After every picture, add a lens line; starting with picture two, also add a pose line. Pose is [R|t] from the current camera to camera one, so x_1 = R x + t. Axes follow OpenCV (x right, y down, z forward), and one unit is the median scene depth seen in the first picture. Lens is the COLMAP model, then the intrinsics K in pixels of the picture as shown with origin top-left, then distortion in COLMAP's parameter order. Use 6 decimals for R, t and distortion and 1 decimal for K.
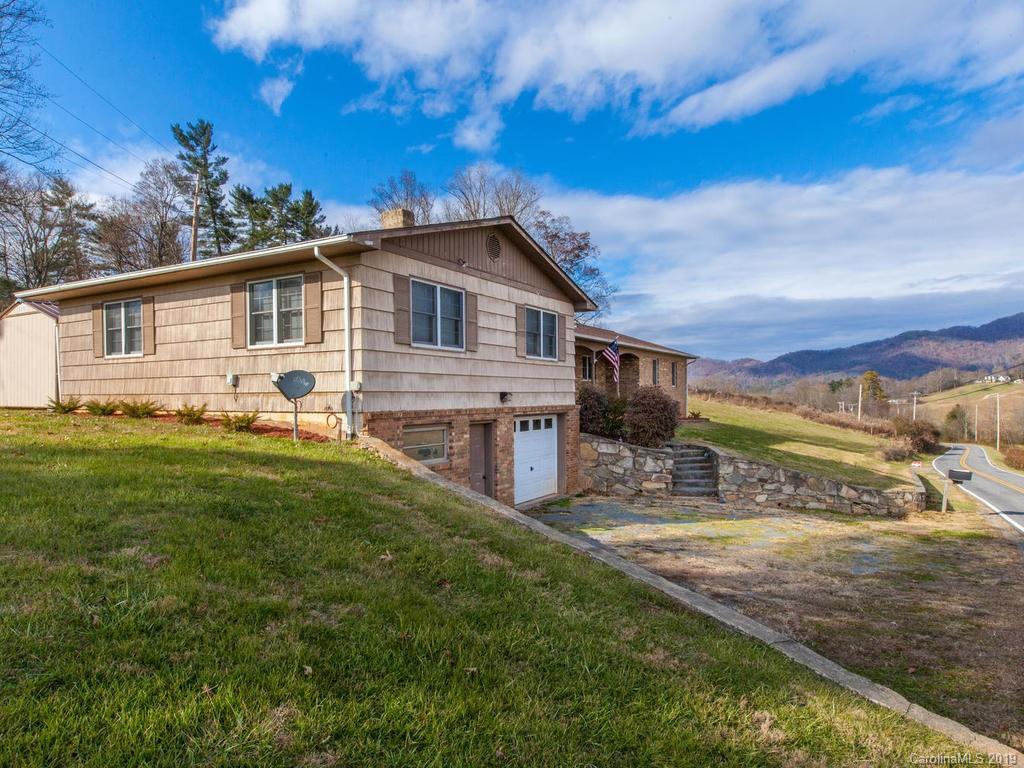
lens RADIAL K [[633.5, 0, 510.8], [0, 633.5, 407.2], [0, 0, 1]] dist [-0.000222, 0.003128]
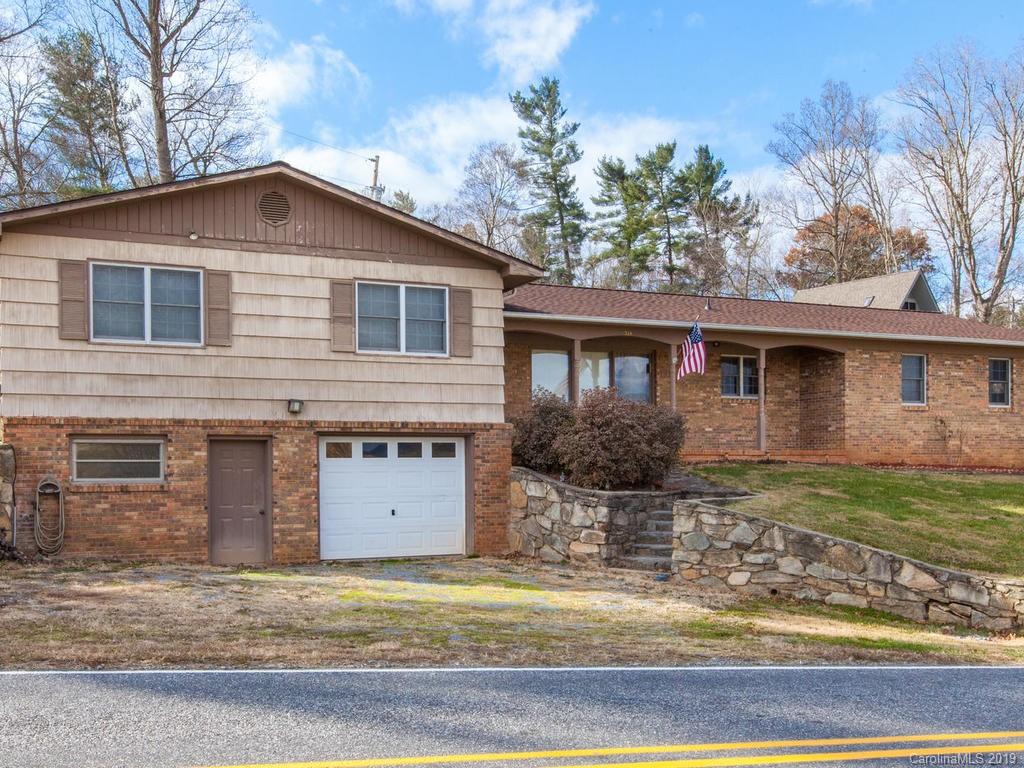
lens RADIAL K [[1010.3, 0, 465.4], [0, 1010.3, 482.0], [0, 0, 1]] dist [0.001723, 0.001573]
pose [[0.804549, 0.003948, -0.593873, 0.845261], [-0.007546, 0.999965, -0.003576, 0.074356], [0.593839, 0.007358, 0.804551, 0.166534]]
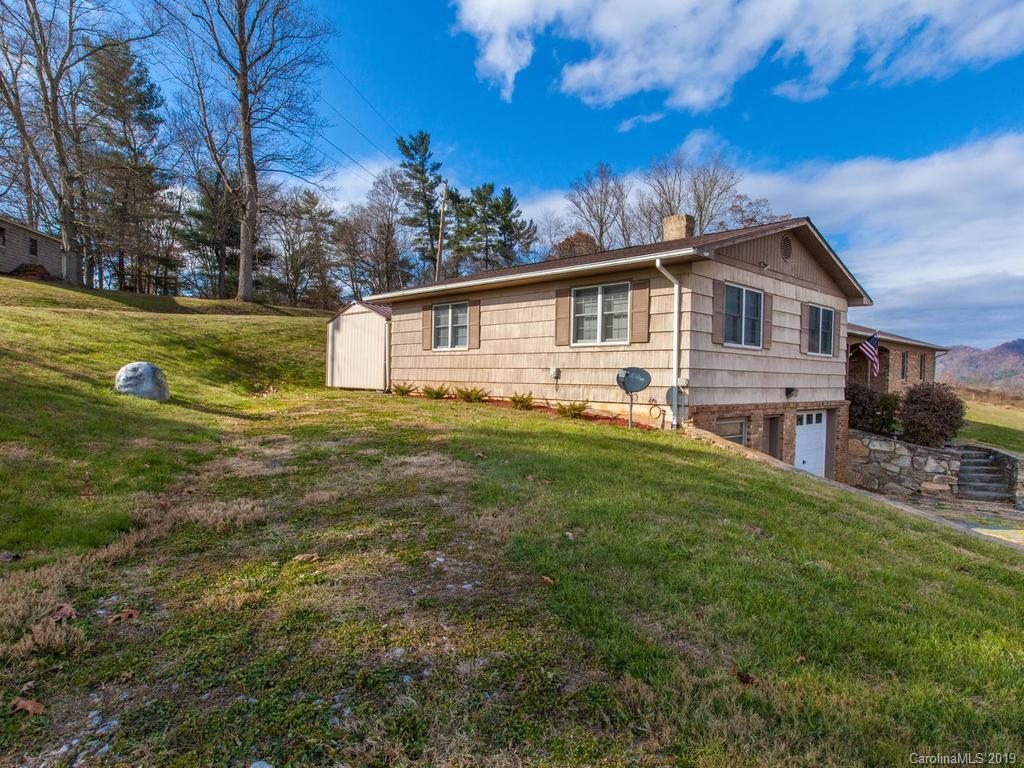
lens RADIAL K [[614.8, 0, 511.9], [0, 614.8, 397.6], [0, 0, 1]] dist [0.000050, 0.001489]
pose [[0.963192, 0.031293, -0.266986, -0.178020], [-0.028151, 0.999482, 0.015589, -0.010392], [0.267335, -0.007499, 0.963574, -0.091715]]
